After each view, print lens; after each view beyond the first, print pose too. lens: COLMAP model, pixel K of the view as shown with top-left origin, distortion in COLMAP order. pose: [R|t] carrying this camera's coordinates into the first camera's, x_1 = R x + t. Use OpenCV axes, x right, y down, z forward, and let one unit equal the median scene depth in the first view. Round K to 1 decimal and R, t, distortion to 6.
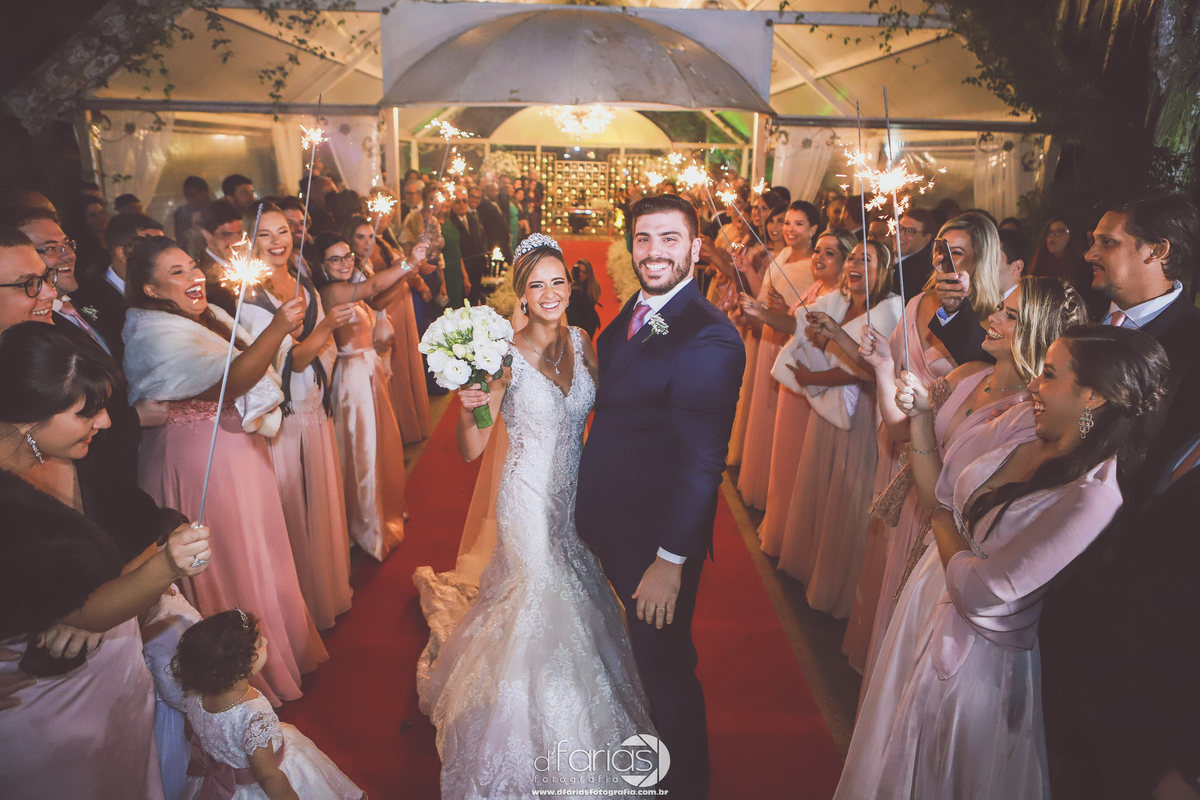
lens RADIAL K [[816.4, 0, 600.0], [0, 816.4, 400.0], [0, 0, 1]] dist [-0.001311, -0.000237]
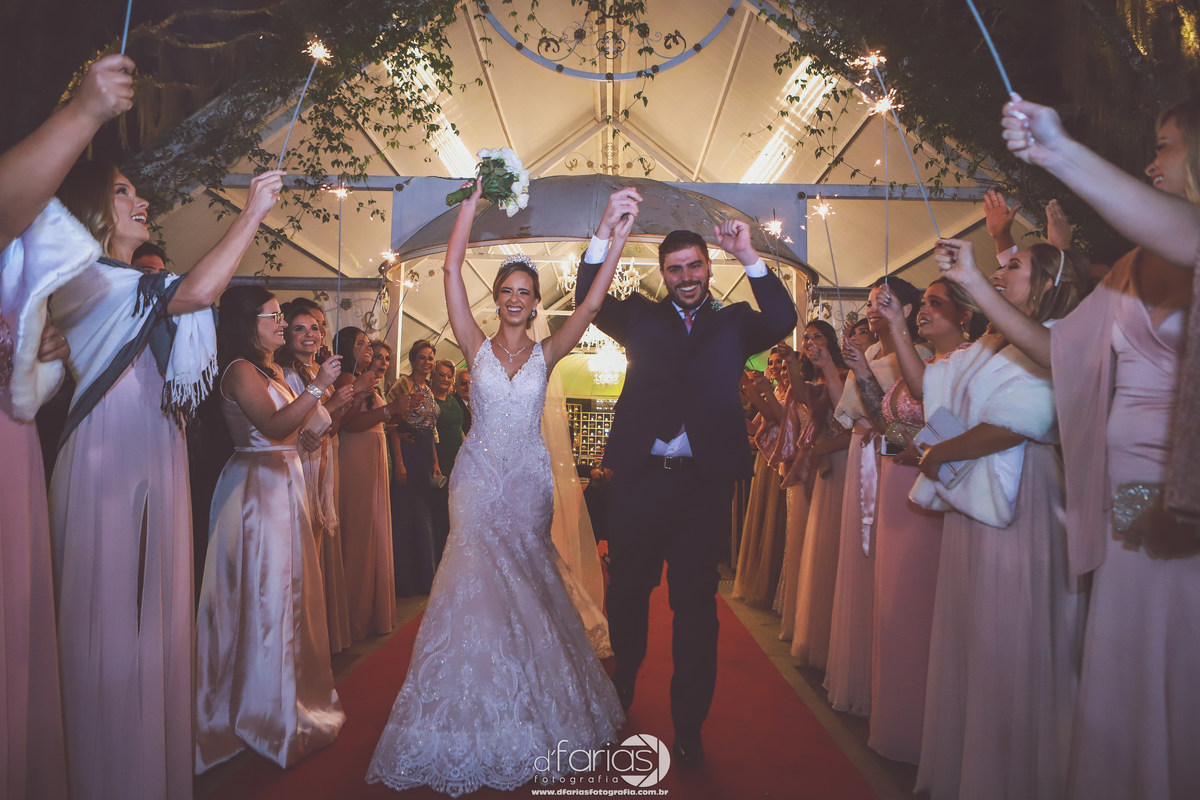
lens RADIAL K [[816.4, 0, 600.0], [0, 816.4, 400.0], [0, 0, 1]] dist [-0.001311, -0.000237]
pose [[0.999444, -0.001977, -0.033294, 0.005683], [-0.009325, 0.941868, -0.335855, 0.084931], [0.032022, 0.335978, 0.941325, 0.194344]]
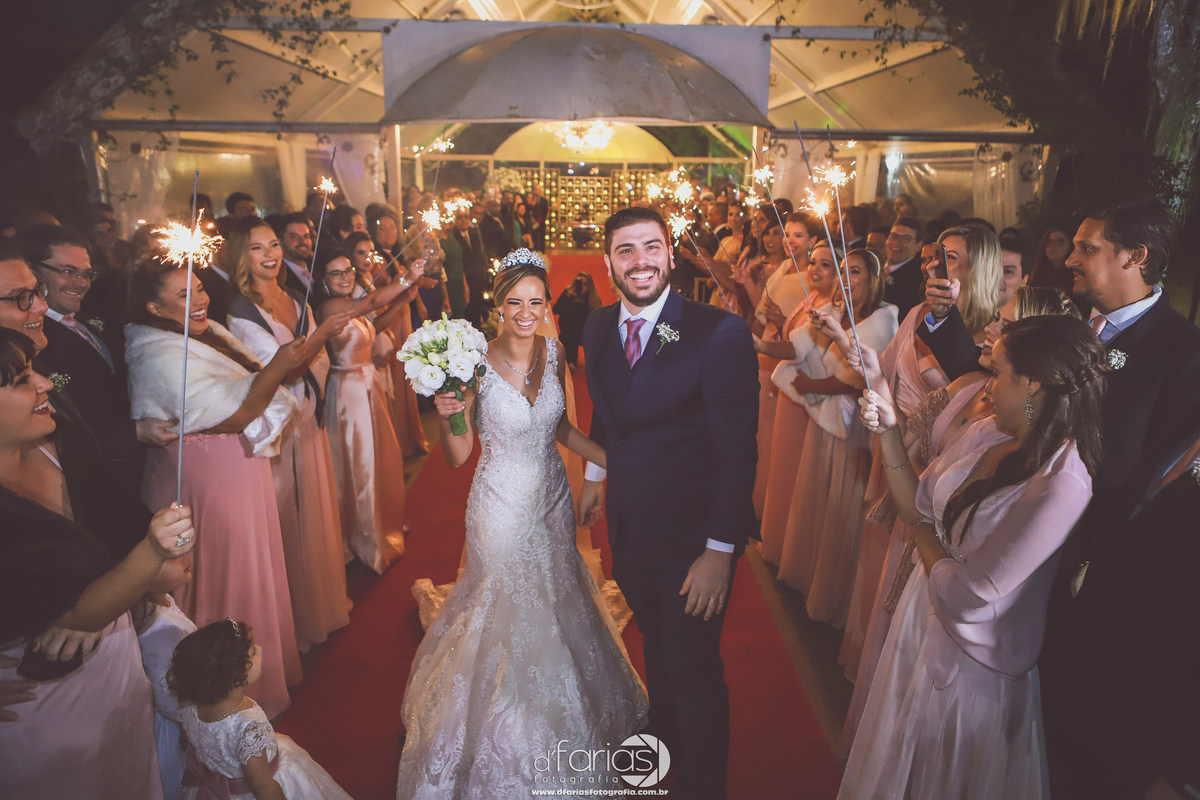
lens RADIAL K [[816.4, 0, 600.0], [0, 816.4, 400.0], [0, 0, 1]] dist [-0.001311, -0.000237]
pose [[0.999935, -0.007943, -0.008147, 0.006466], [0.007801, 0.999818, -0.017386, 0.001825], [0.008283, 0.017321, 0.999816, -0.002945]]
